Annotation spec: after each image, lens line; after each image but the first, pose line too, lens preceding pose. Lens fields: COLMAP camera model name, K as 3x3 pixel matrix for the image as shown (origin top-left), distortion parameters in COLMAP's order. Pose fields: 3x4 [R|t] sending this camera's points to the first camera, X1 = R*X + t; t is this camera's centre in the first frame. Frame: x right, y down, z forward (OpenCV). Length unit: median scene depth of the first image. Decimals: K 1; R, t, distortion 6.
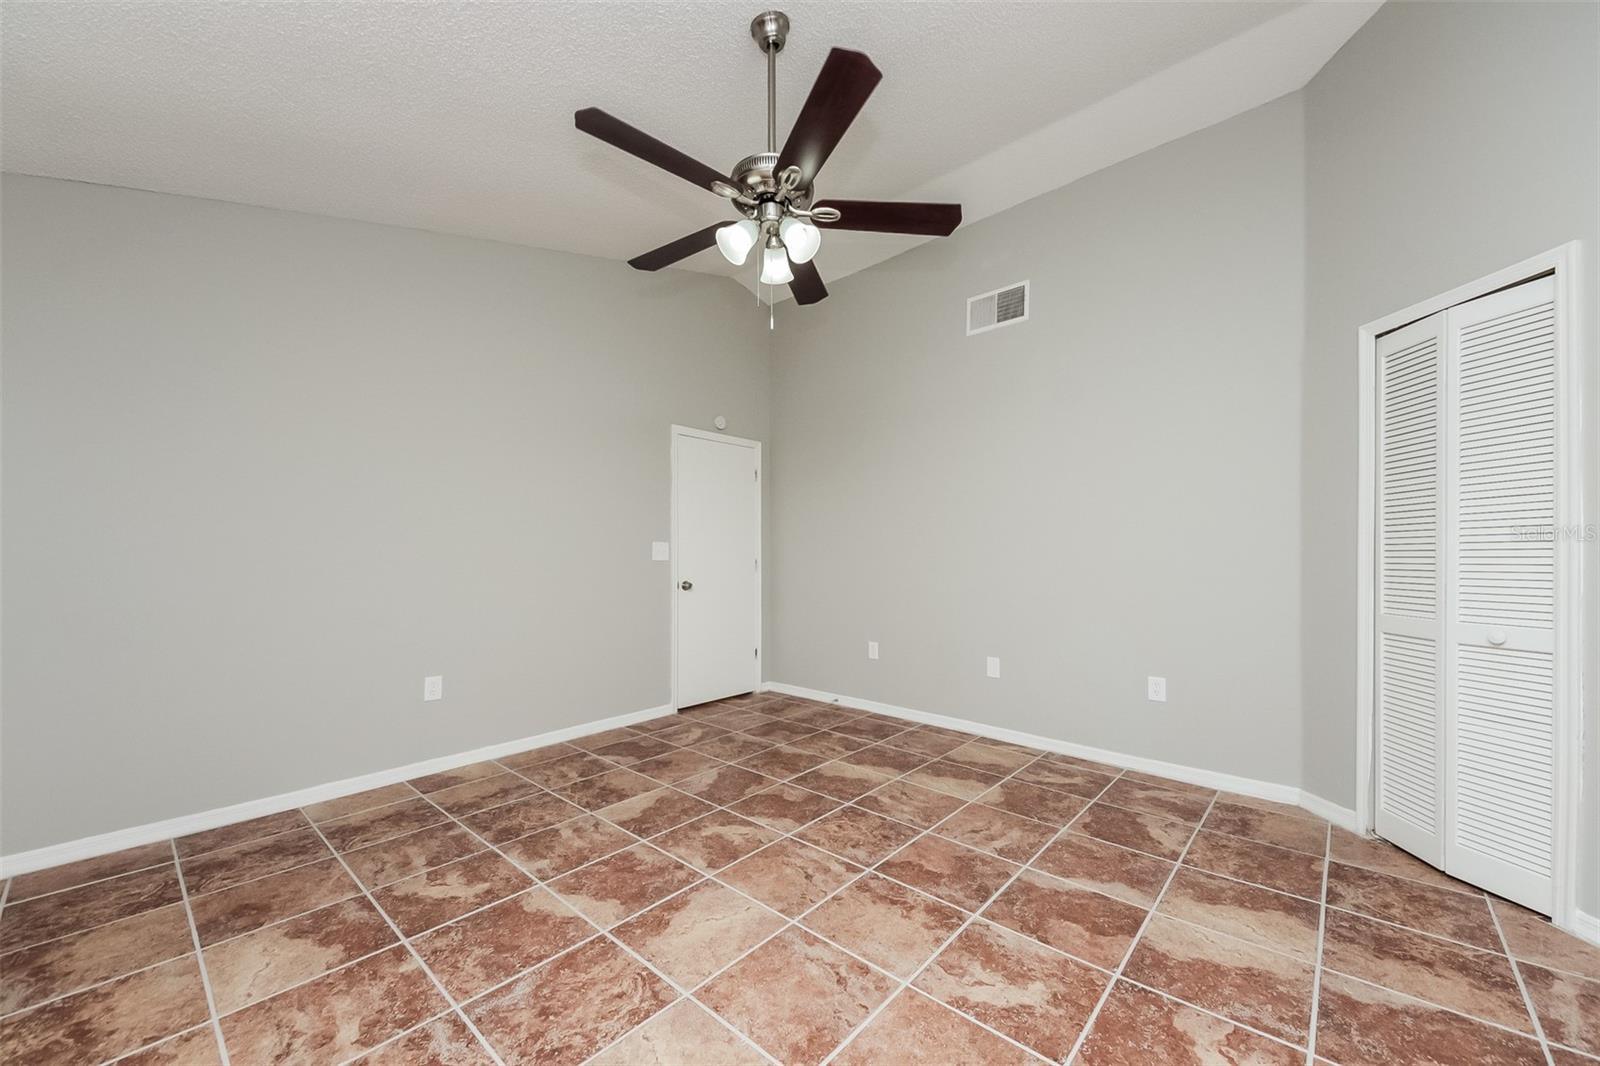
lens RADIAL K [[601.8, 0, 801.5], [0, 601.8, 556.8], [0, 0, 1]] dist [0.075488, -0.034623]
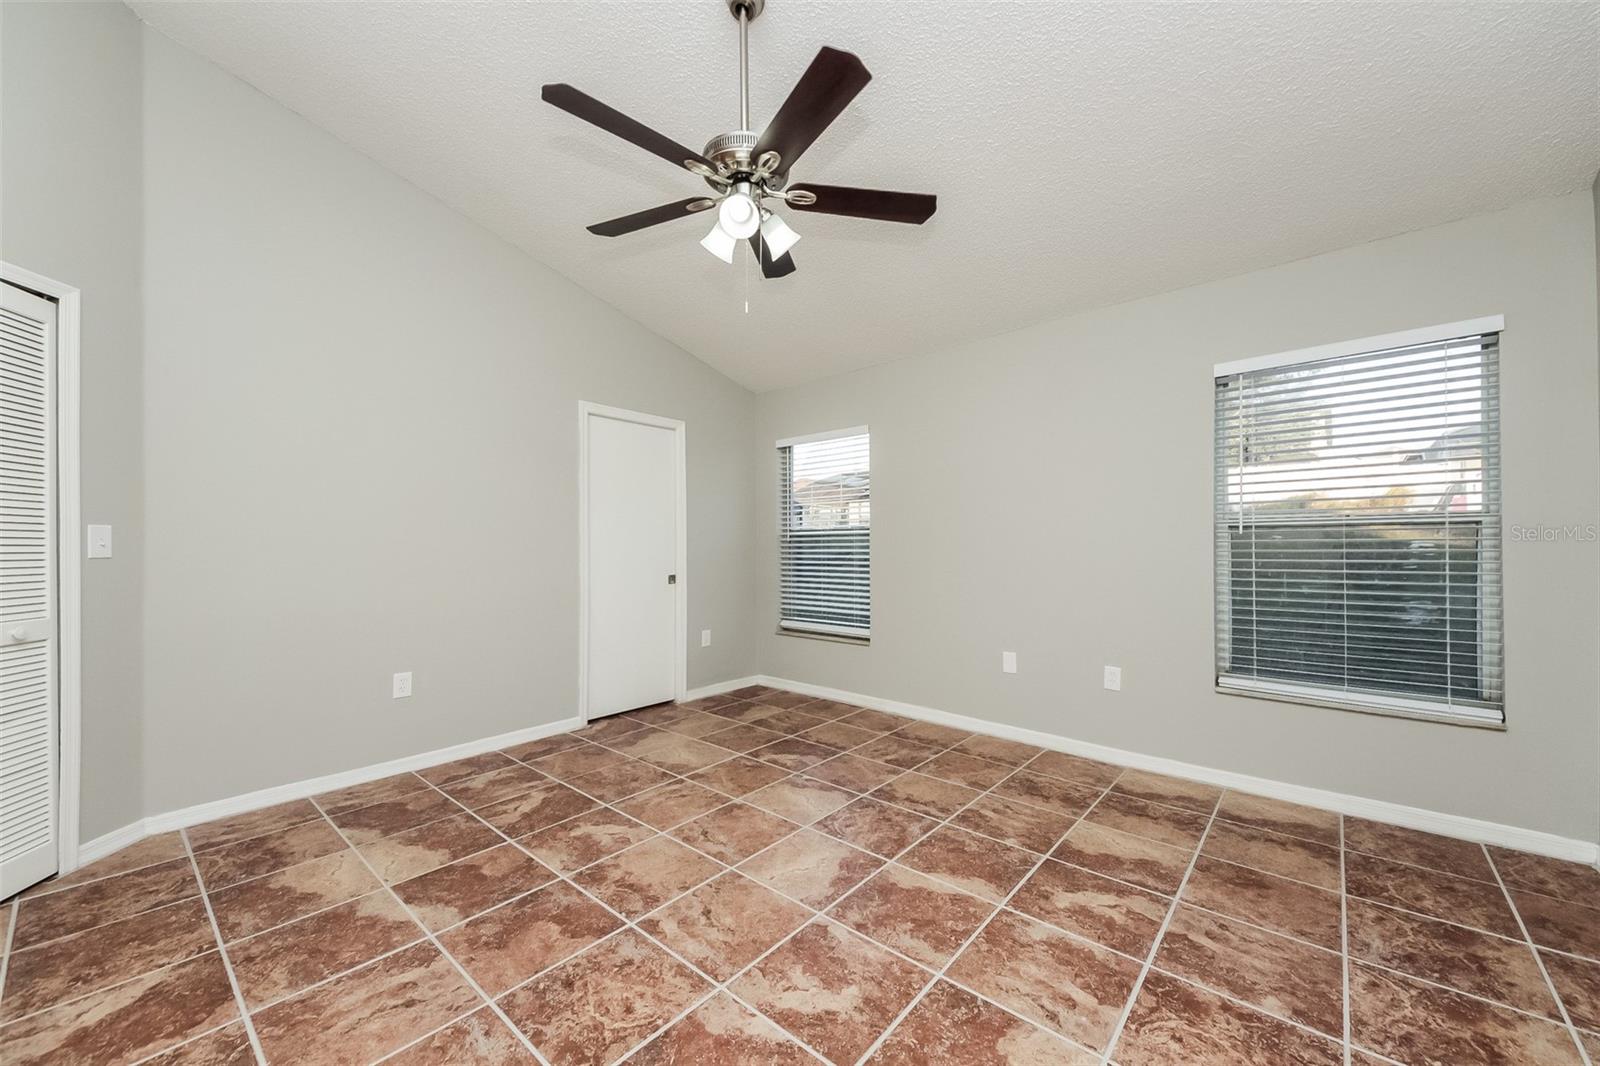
lens RADIAL K [[601.8, 0, 801.5], [0, 601.8, 556.8], [0, 0, 1]] dist [0.075488, -0.034623]
pose [[-0.999846, 0.006791, -0.016212, -0.114556], [0.006585, 0.999898, 0.012684, 0.000888], [0.016297, 0.012576, -0.999788, 1.892709]]
